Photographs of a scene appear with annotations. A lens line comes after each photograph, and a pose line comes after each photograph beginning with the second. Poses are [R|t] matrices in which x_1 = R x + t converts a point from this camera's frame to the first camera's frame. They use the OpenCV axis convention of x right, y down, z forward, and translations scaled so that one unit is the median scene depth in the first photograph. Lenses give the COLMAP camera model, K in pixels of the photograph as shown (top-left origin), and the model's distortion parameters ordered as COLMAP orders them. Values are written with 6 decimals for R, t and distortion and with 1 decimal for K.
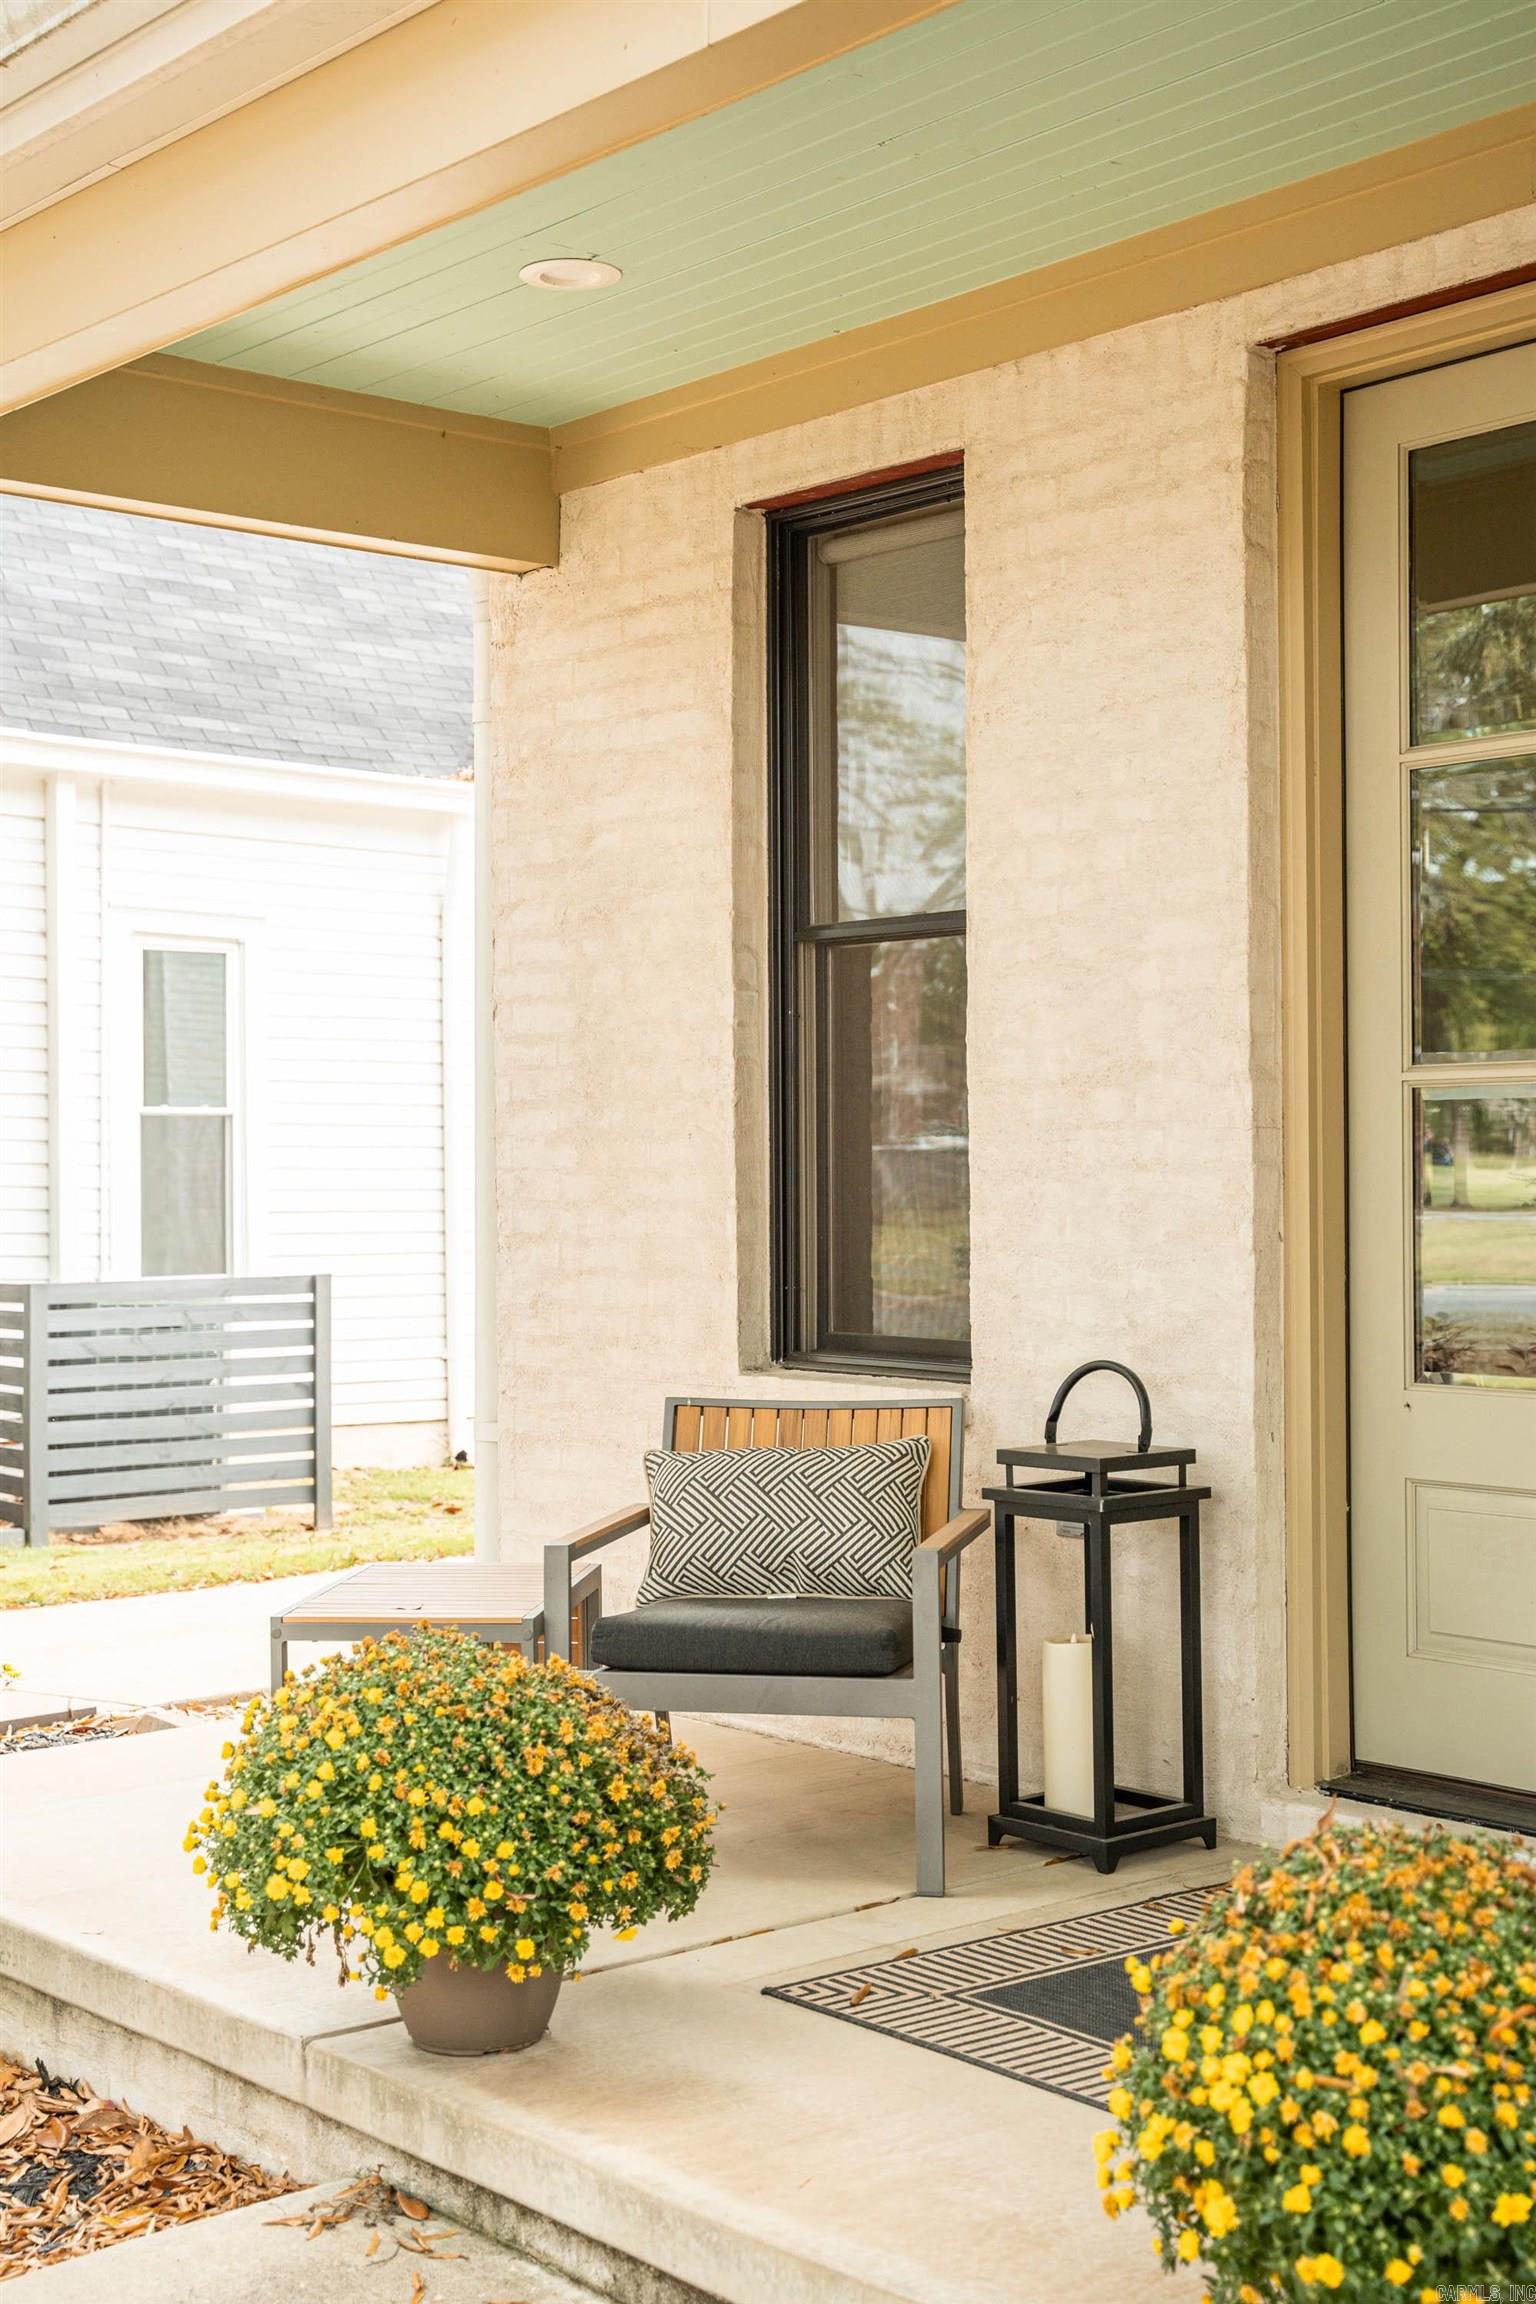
lens RADIAL K [[3005.2, 0, 754.6], [0, 3005.2, 1148.8], [0, 0, 1]] dist [0.068964, 0.000000]
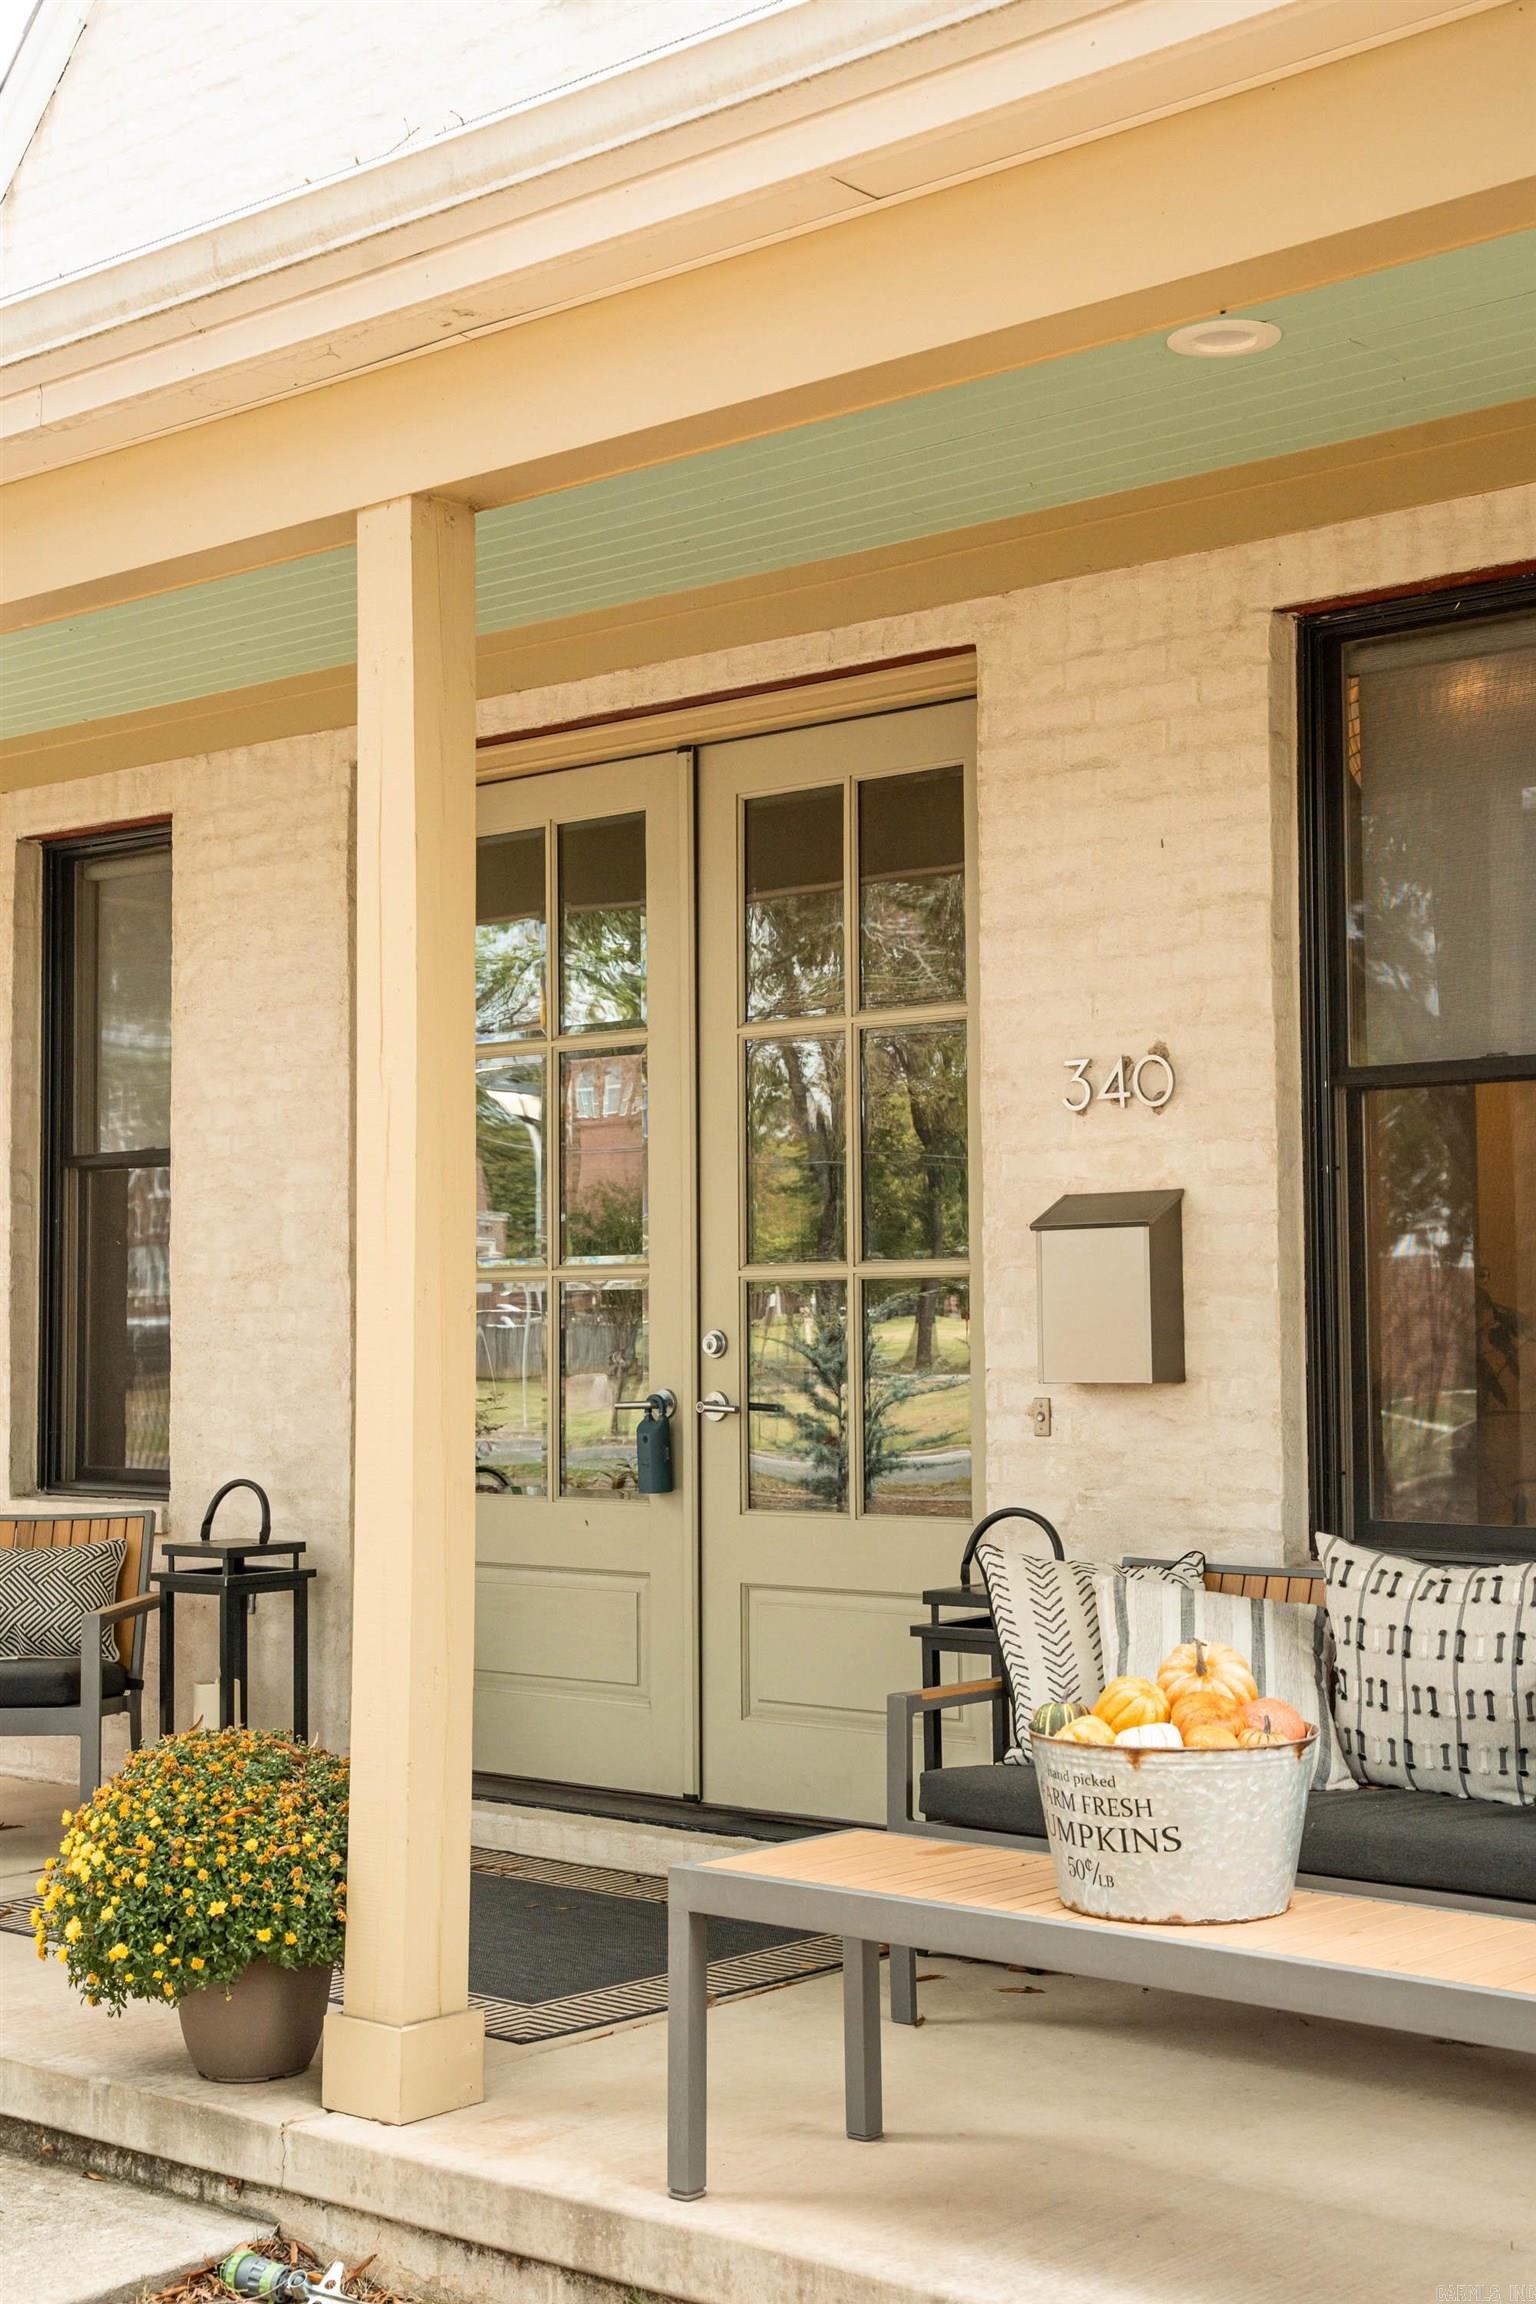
lens RADIAL K [[3112.6, 0, 777.4], [0, 3112.6, 1137.4], [0, 0, 1]] dist [0.096348, 0.000000]
pose [[0.989263, 0.007917, 0.145932, 0.142890], [0.000147, 0.998477, -0.055161, -0.007575], [-0.146147, 0.054590, 0.987756, -0.456965]]
